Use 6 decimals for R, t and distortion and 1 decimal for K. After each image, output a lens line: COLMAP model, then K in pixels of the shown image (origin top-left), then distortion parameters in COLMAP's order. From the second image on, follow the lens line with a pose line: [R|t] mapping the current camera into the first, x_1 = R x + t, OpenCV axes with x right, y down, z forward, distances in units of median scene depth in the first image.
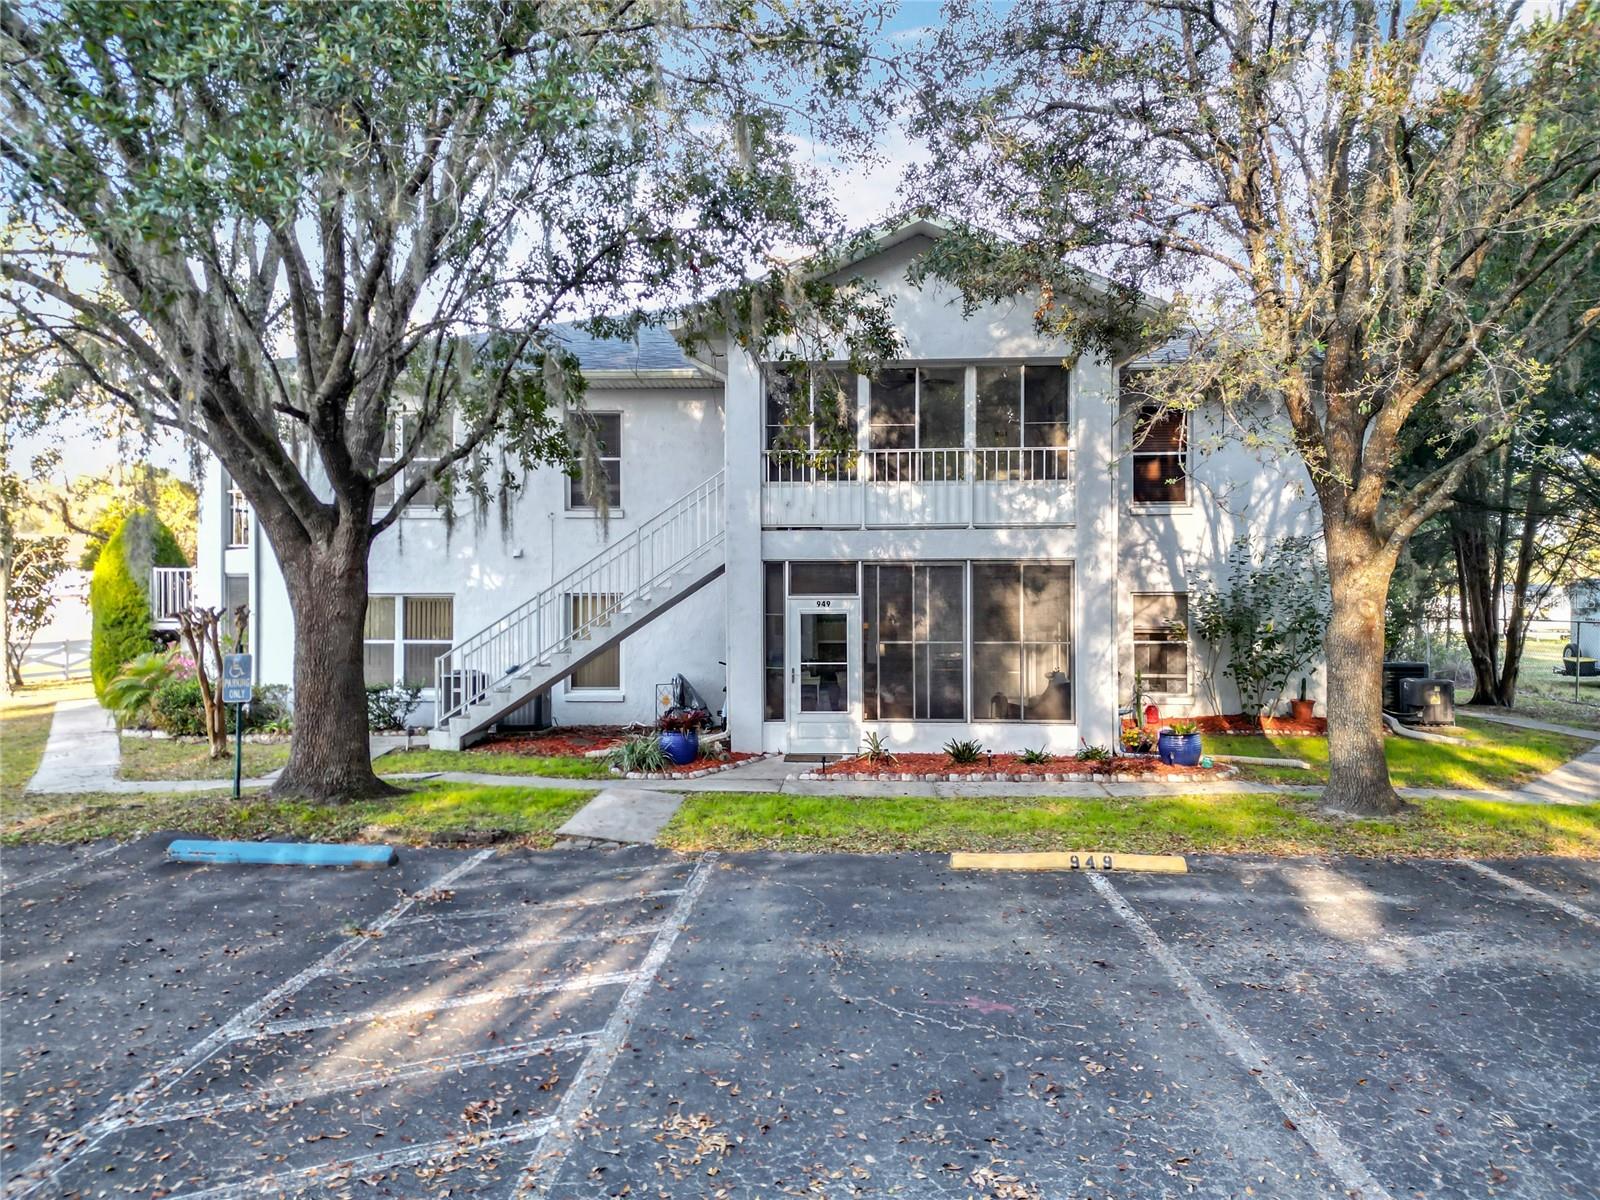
lens RADIAL K [[1208.2, 0, 745.6], [0, 1208.2, 601.3], [0, 0, 1]] dist [0.087589, -0.087711]
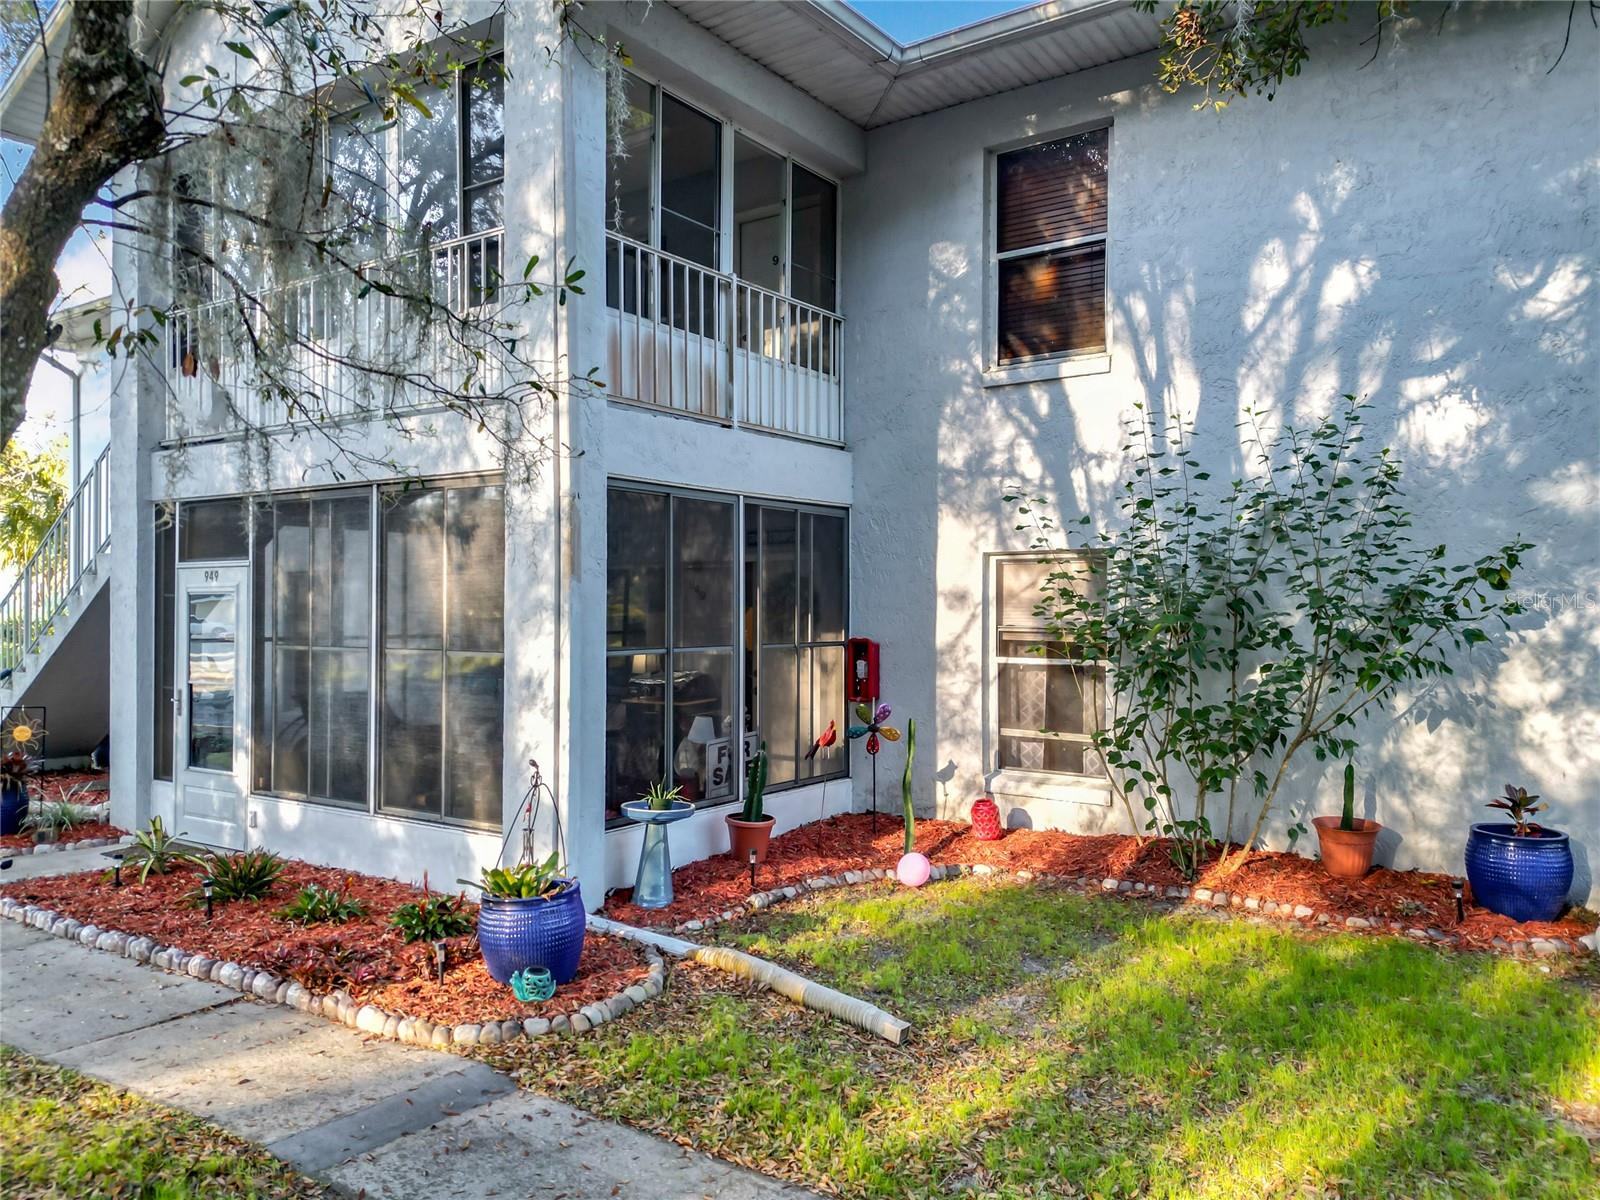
lens RADIAL K [[1208.2, 0, 745.6], [0, 1208.2, 601.3], [0, 0, 1]] dist [0.087589, -0.087711]
pose [[0.845716, -0.008528, -0.533564, 0.535090], [0.001697, 0.999910, -0.013292, 0.019390], [0.533630, 0.010336, 0.845655, 0.611940]]
